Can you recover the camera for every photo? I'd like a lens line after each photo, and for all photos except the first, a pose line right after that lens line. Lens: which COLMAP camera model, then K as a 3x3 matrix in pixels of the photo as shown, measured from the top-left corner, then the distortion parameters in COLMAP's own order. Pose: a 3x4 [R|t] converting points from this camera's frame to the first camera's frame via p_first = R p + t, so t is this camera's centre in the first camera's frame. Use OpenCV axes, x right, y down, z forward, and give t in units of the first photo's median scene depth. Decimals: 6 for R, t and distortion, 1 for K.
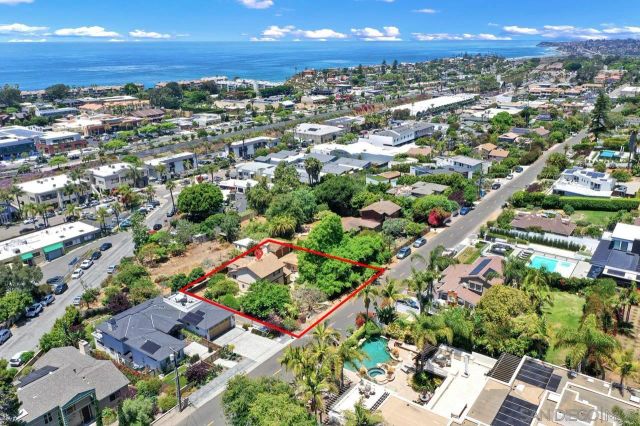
lens RADIAL K [[510.5, 0, 320.0], [0, 510.5, 213.0], [0, 0, 1]] dist [0.023464, -0.000125]
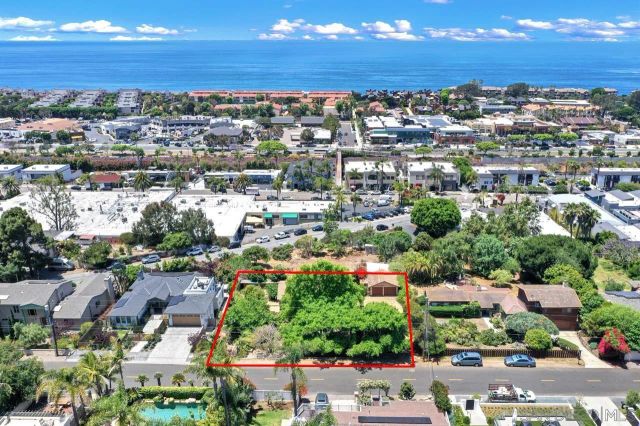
lens RADIAL K [[510.5, 0, 320.0], [0, 510.5, 213.0], [0, 0, 1]] dist [0.023464, -0.000125]
pose [[0.574649, 0.273984, -0.771175, 0.669096], [-0.272957, 0.952505, 0.135011, -0.183554], [0.771539, 0.132914, 0.622142, 0.531878]]
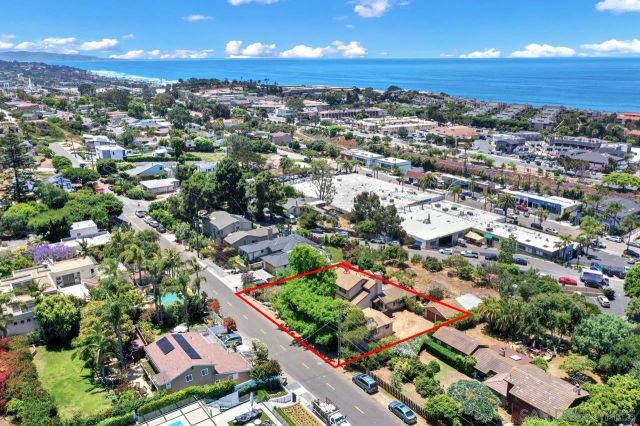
lens RADIAL K [[510.5, 0, 320.0], [0, 510.5, 213.0], [0, 0, 1]] dist [0.023464, -0.000125]
pose [[-0.305449, 0.288652, -0.907404, 0.932560], [-0.304068, 0.873486, 0.380217, -0.451991], [0.902354, 0.392050, -0.179035, 1.304985]]
